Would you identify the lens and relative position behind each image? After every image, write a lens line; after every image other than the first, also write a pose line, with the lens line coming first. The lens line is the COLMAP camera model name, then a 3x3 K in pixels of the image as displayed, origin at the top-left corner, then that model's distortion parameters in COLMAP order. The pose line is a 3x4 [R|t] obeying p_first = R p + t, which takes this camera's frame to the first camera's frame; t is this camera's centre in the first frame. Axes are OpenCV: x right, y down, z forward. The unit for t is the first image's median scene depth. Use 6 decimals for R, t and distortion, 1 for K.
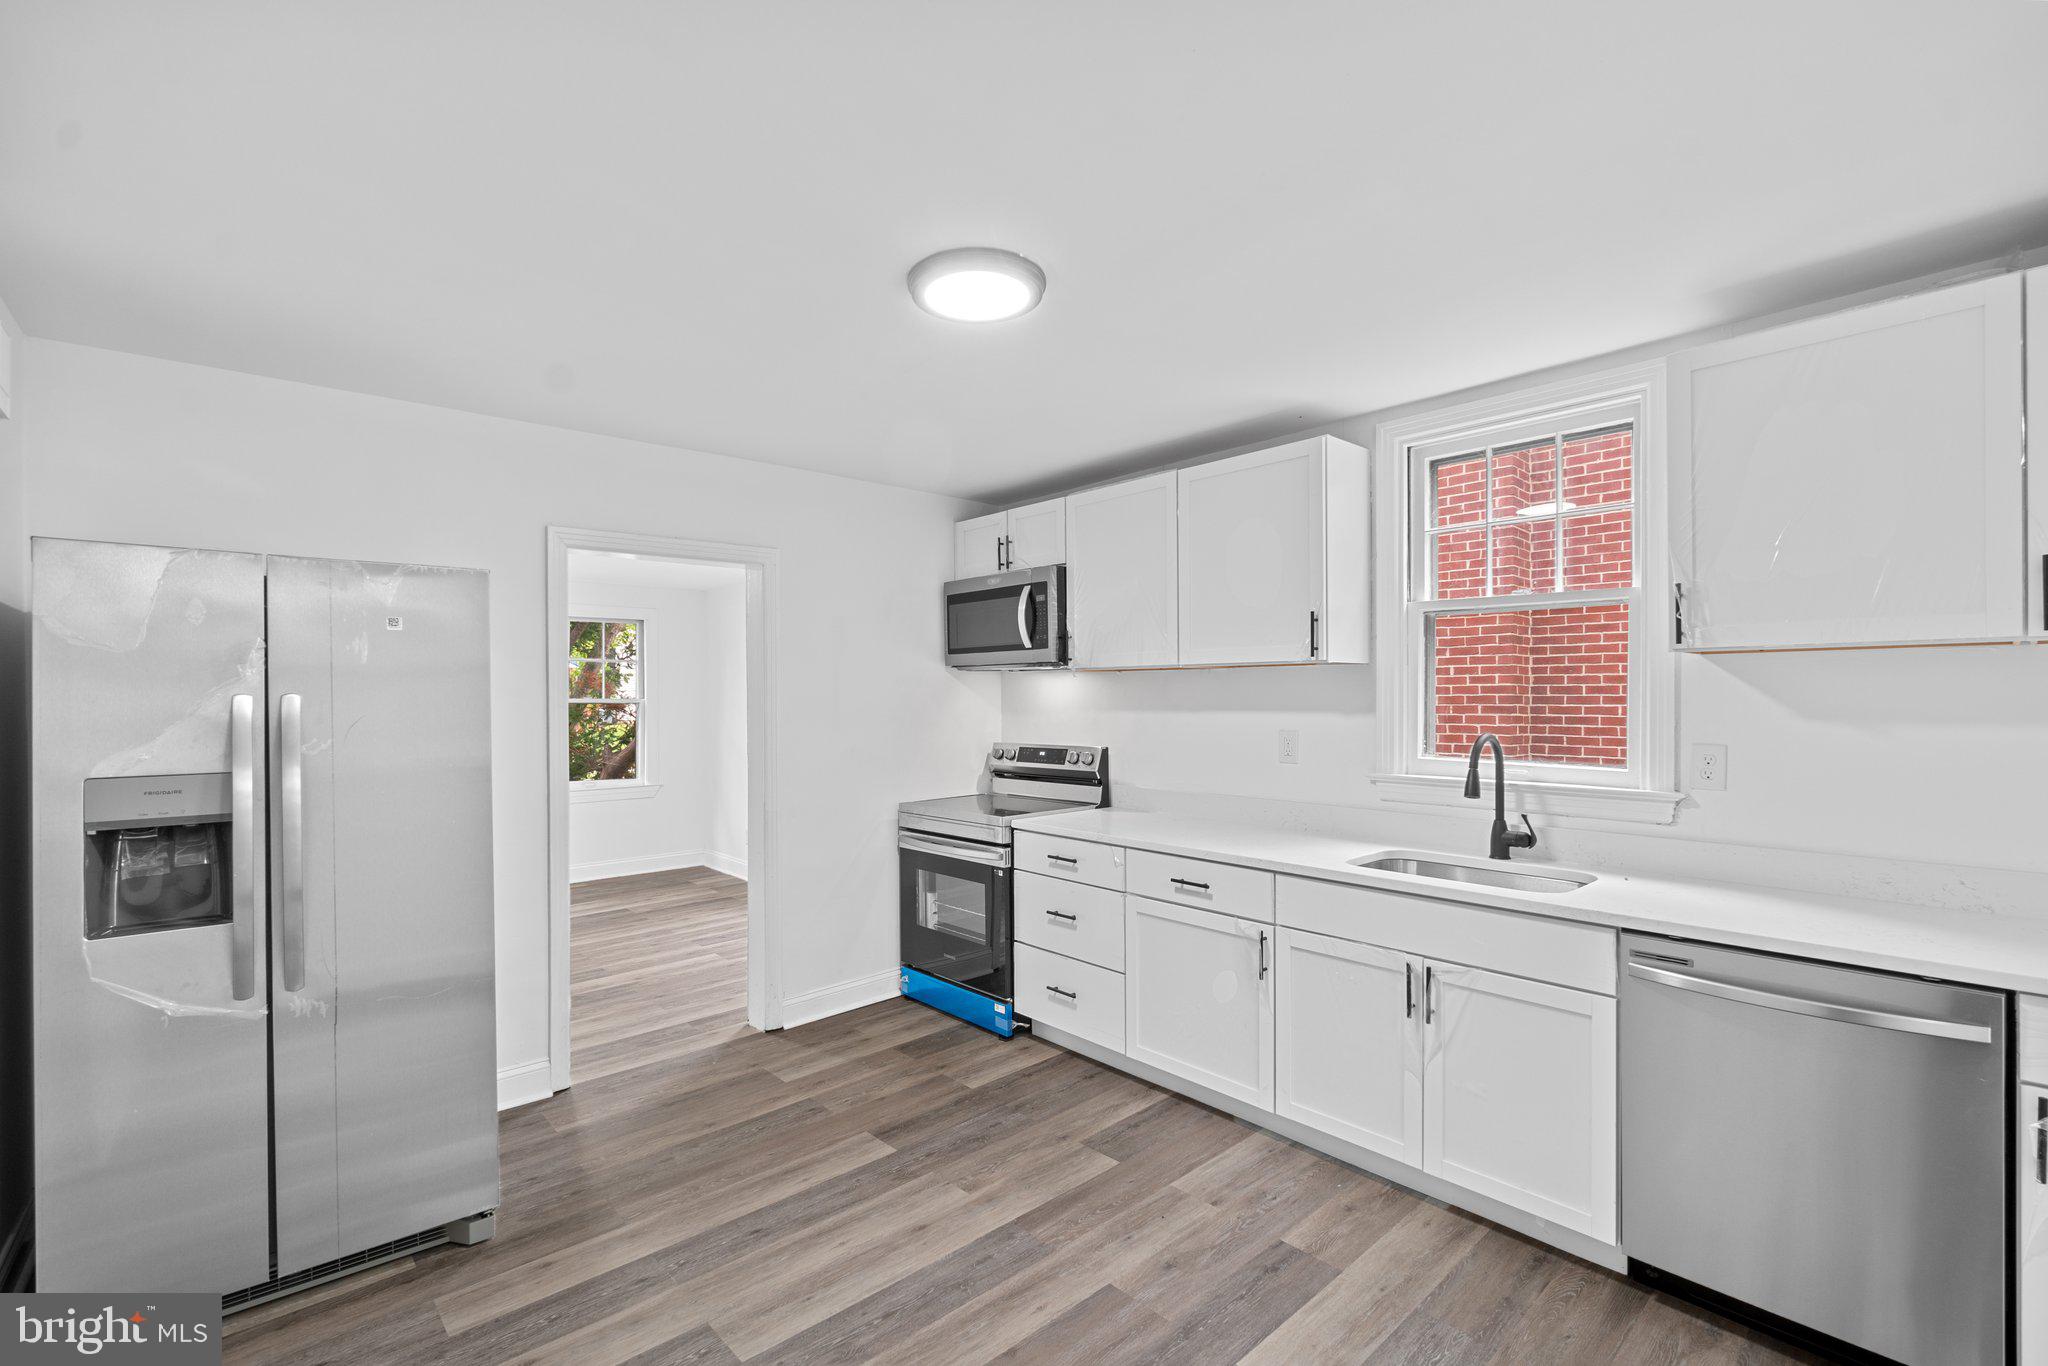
lens RADIAL K [[897.3, 0, 1031.4], [0, 897.3, 703.5], [0, 0, 1]] dist [-0.005907, 0.000127]
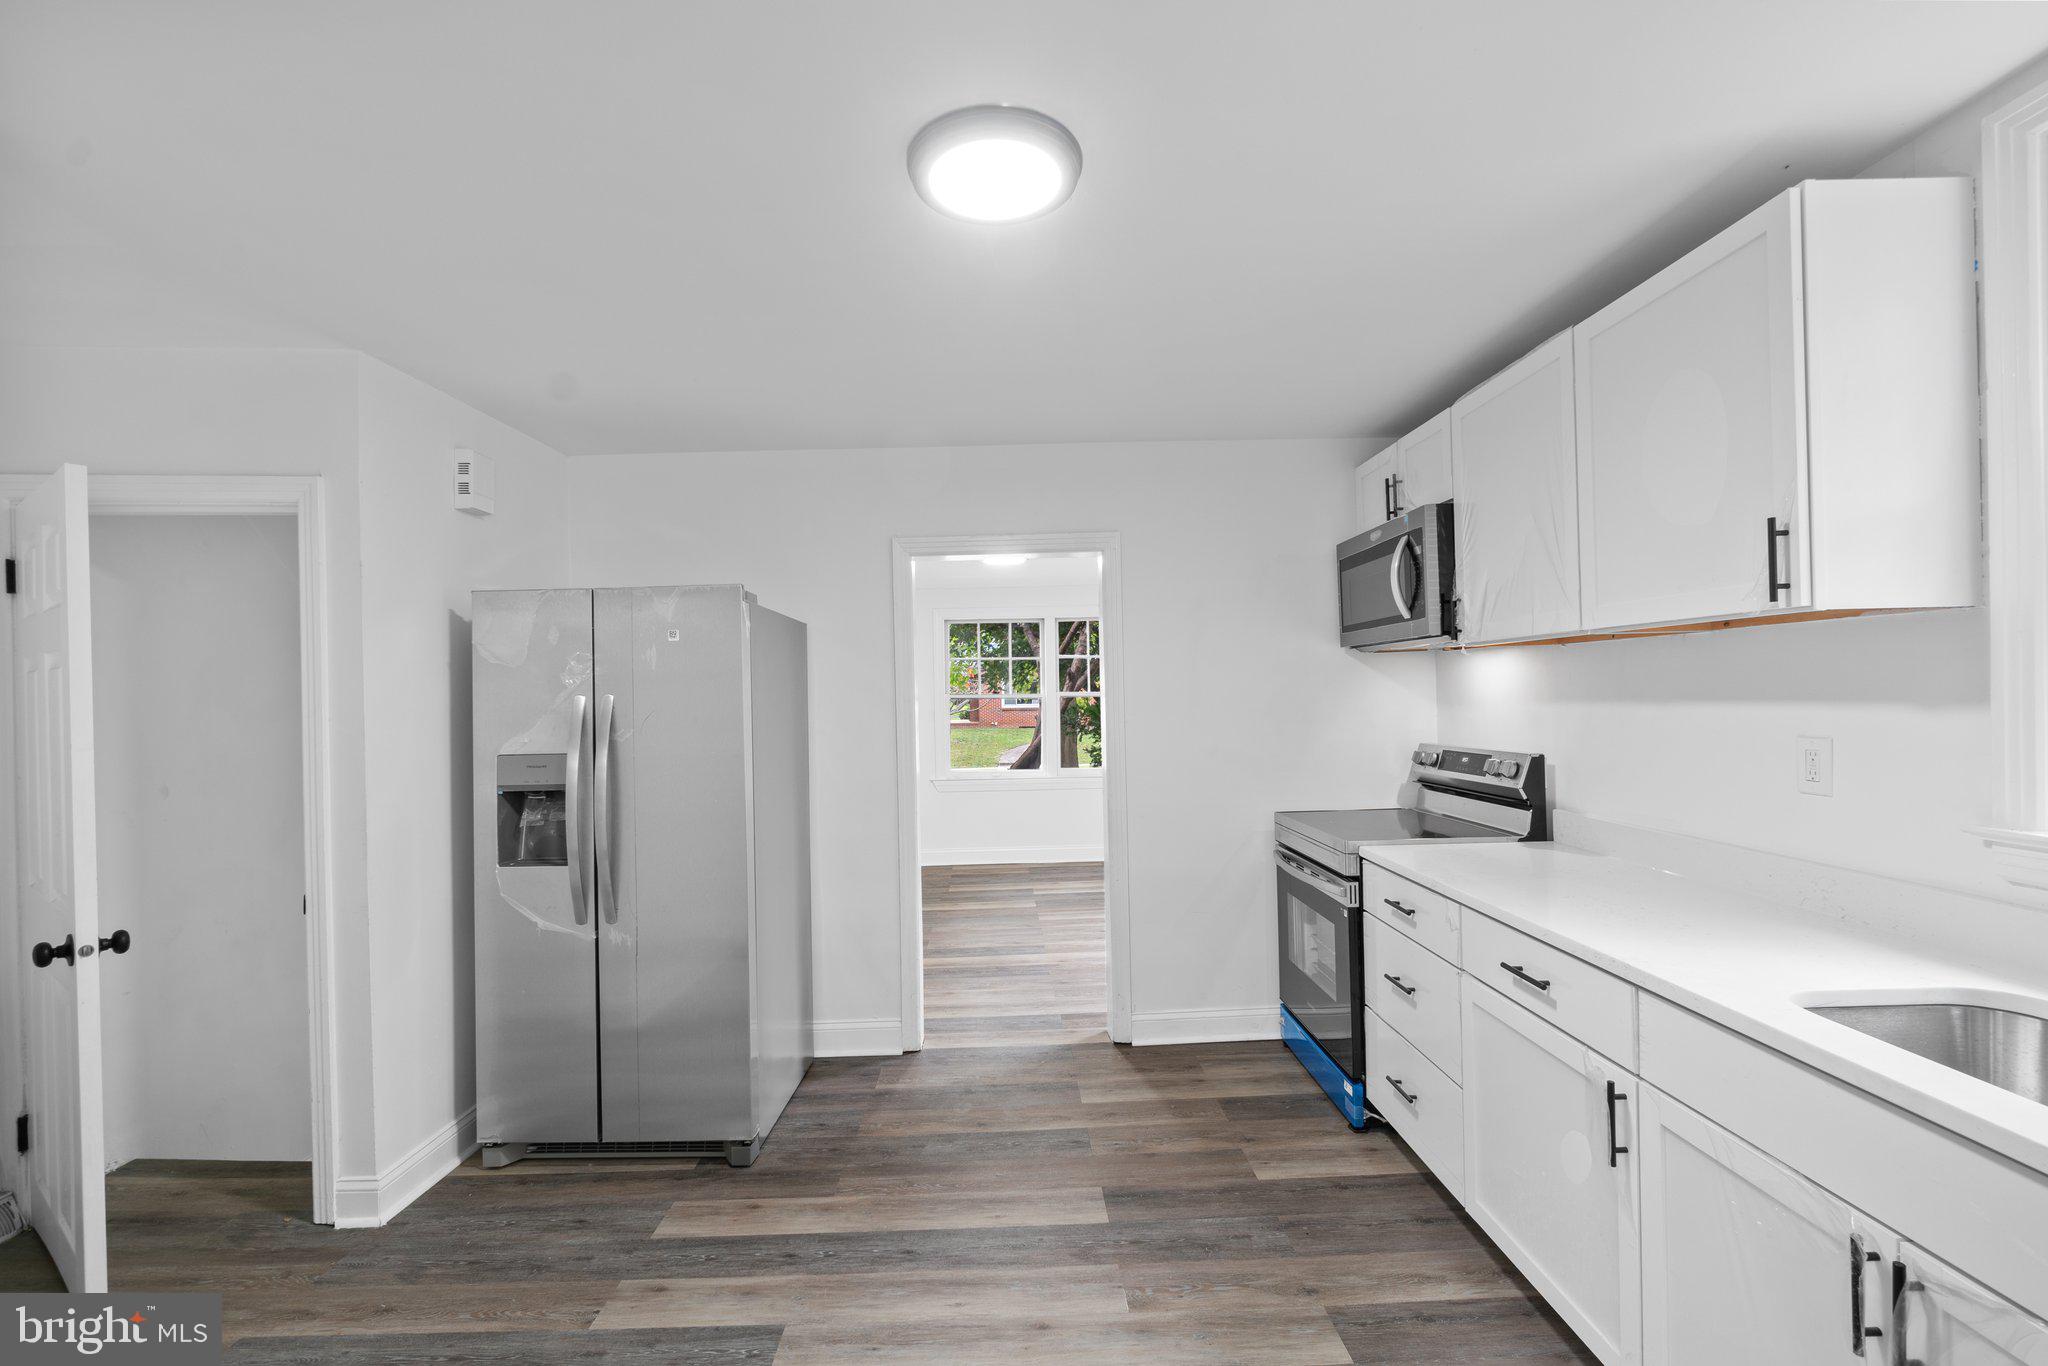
lens RADIAL K [[897.3, 0, 1023.1], [0, 897.3, 699.2], [0, 0, 1]] dist [-0.005907, 0.000127]
pose [[0.747047, -0.007693, -0.664727, 0.311466], [0.012372, 0.999921, 0.002332, -0.000199], [0.664656, -0.009967, 0.747083, 0.275574]]
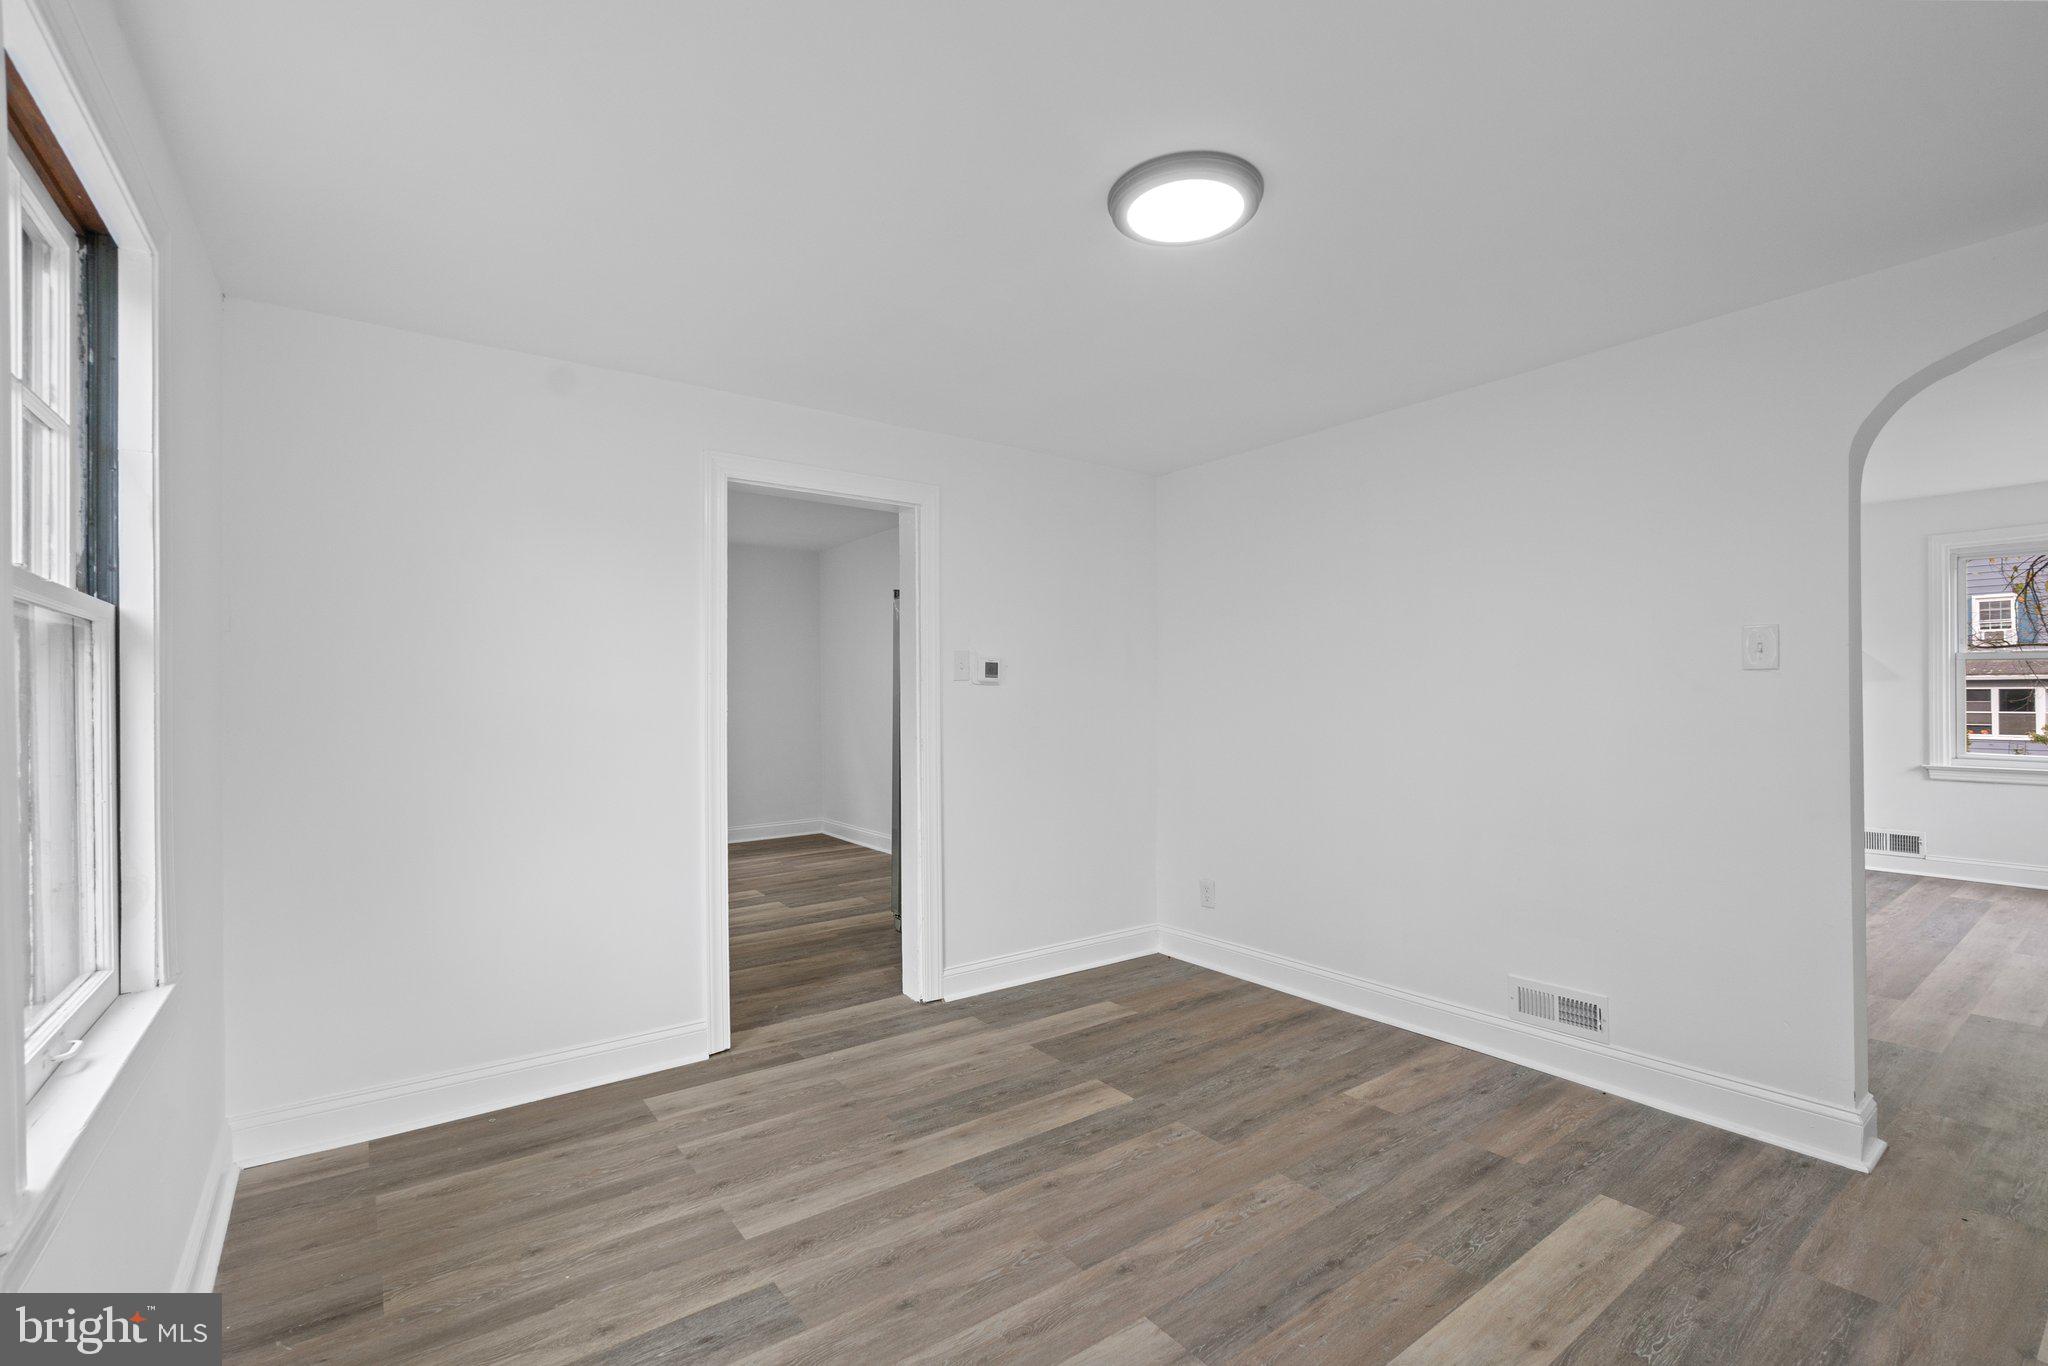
lens RADIAL K [[897.3, 0, 995.8], [0, 897.3, 686.1], [0, 0, 1]] dist [-0.005907, 0.000127]
pose [[-0.990444, 0.008953, 0.137621, -0.802435], [0.009685, 0.999942, 0.004651, 0.043610], [-0.137572, 0.005940, -0.990474, 2.125241]]
